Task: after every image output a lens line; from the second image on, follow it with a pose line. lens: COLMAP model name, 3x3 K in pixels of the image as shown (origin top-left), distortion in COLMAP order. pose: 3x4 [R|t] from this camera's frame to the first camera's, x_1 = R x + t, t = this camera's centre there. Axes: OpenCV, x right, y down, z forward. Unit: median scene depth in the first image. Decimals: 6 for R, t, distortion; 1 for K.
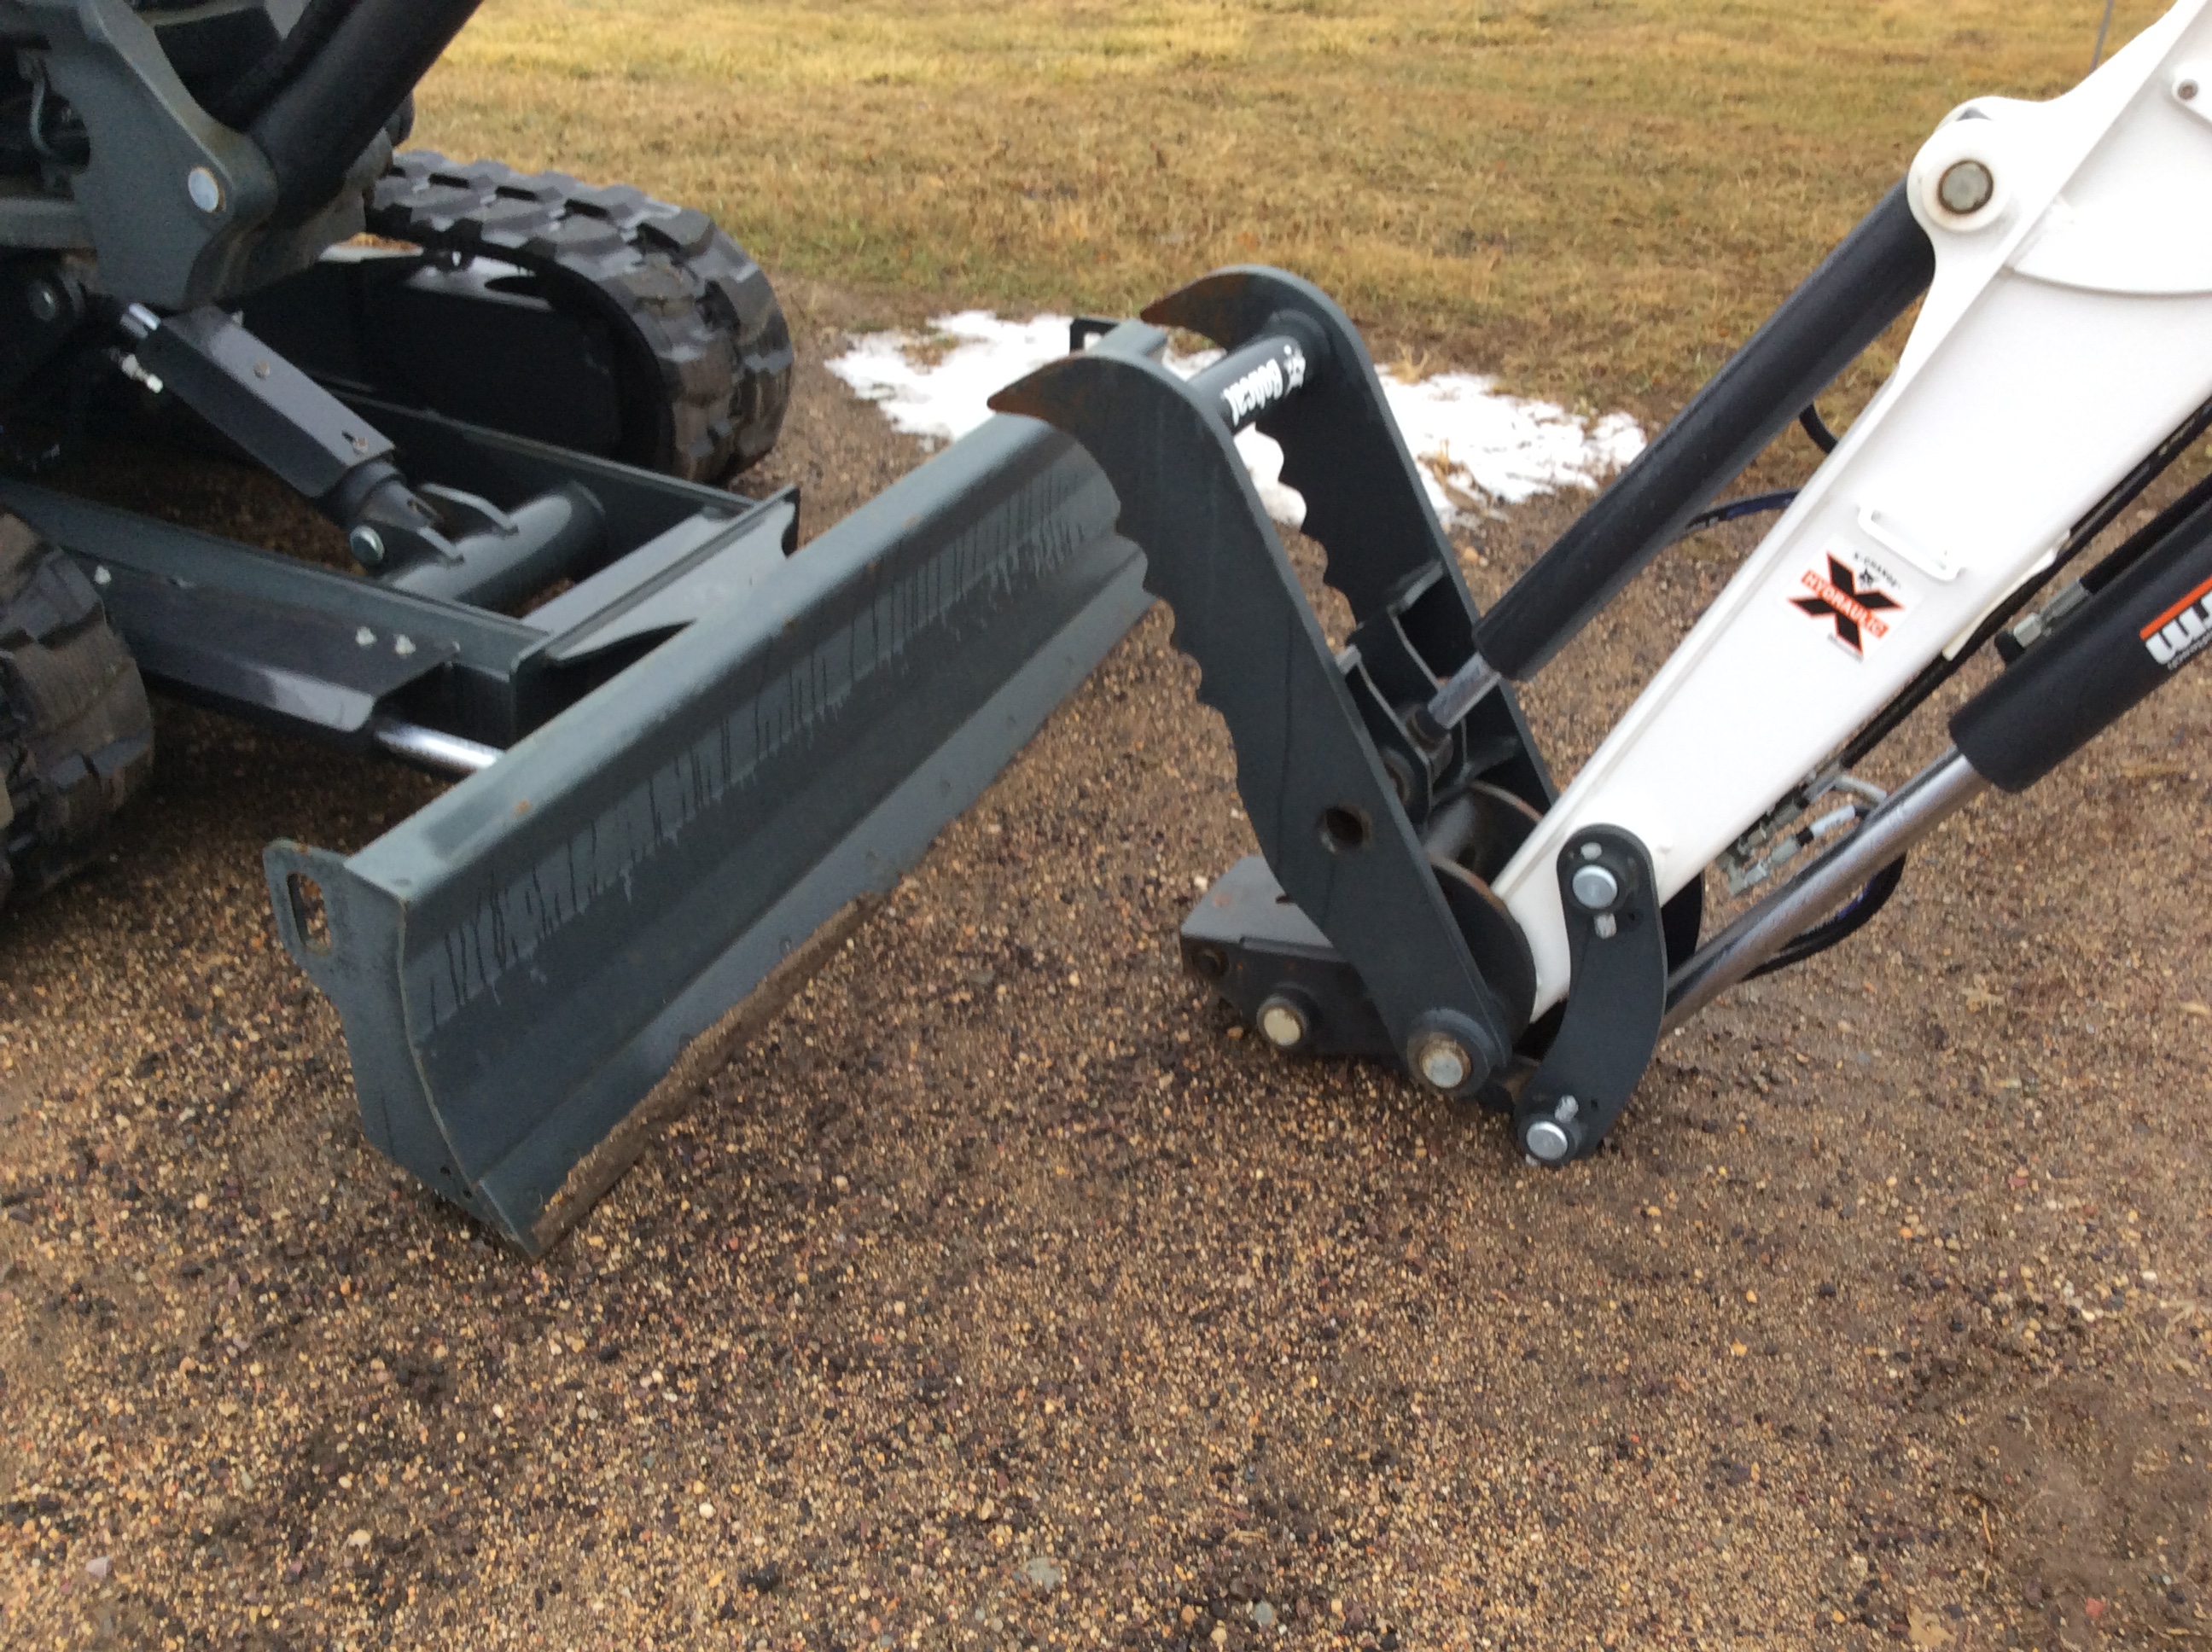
lens RADIAL K [[1998.7, 0, 1102.7], [0, 1998.7, 815.9], [0, 0, 1]] dist [0.122597, -0.234845]
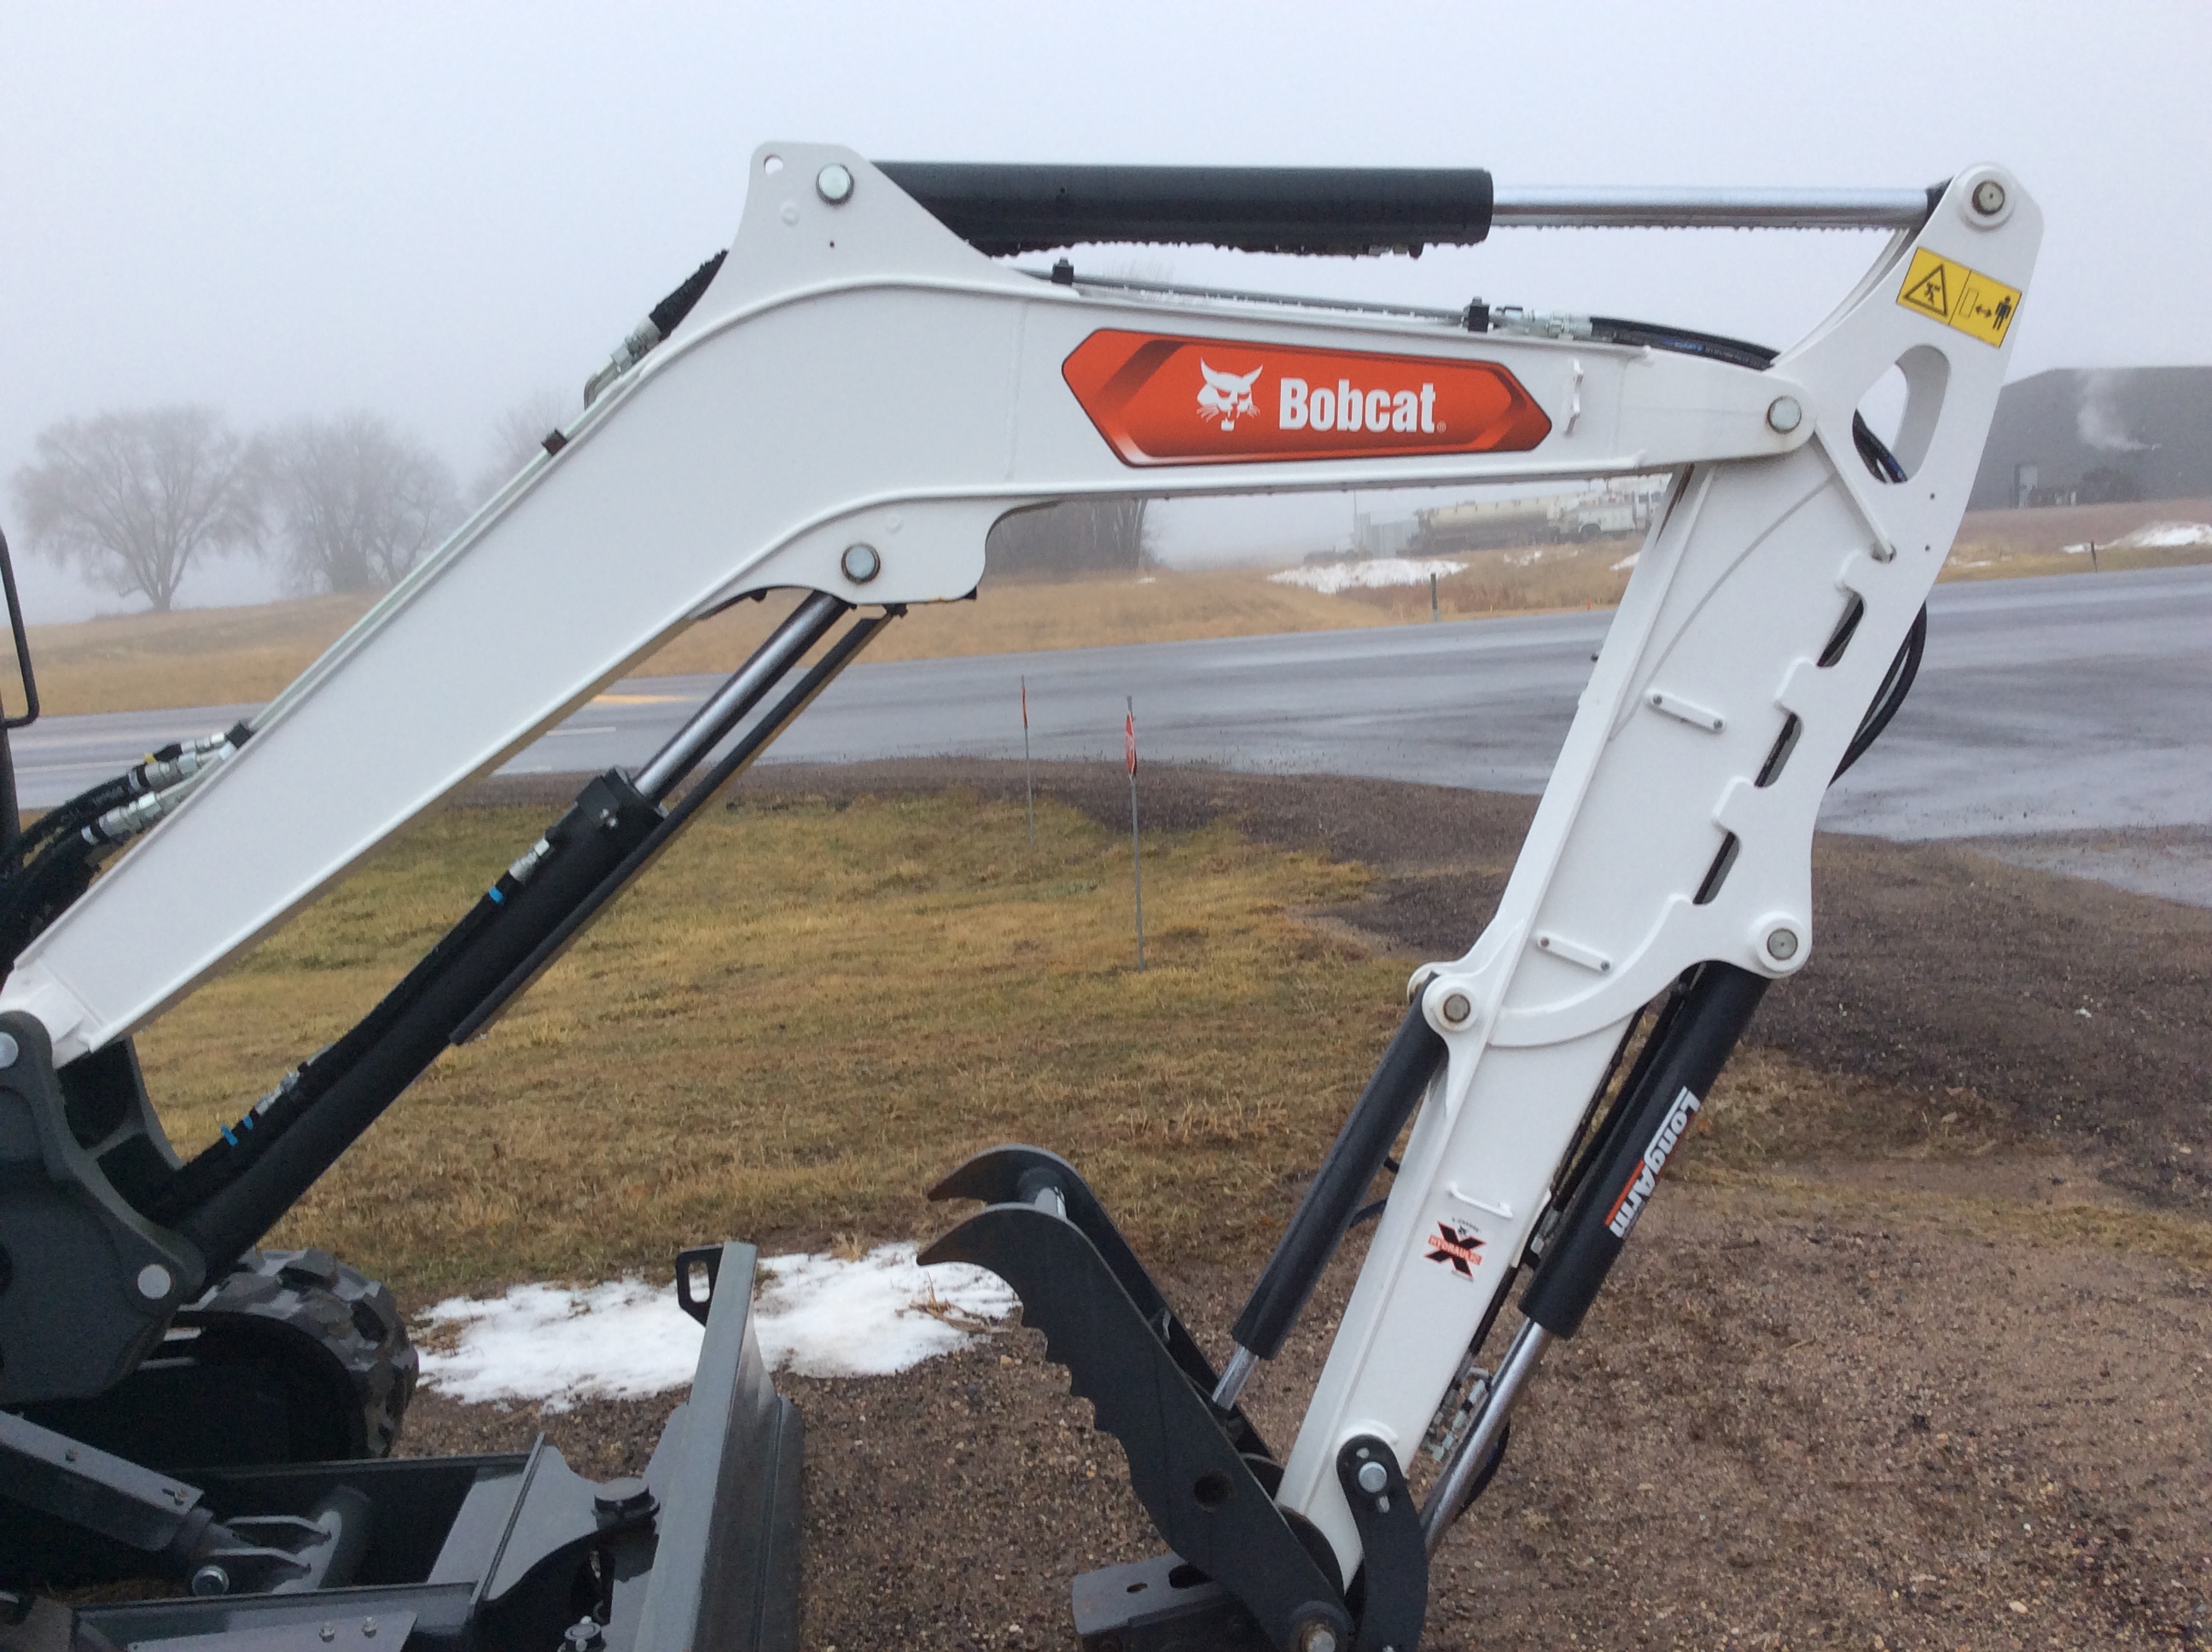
lens RADIAL K [[2091.7, 0, 1112.3], [0, 2091.7, 861.3], [0, 0, 1]] dist [0.183887, -0.372756]
pose [[0.851969, -0.133206, 0.506365, -0.652090], [0.331483, 0.885827, -0.324700, 0.076611], [-0.405300, 0.444485, 0.798852, -0.389439]]
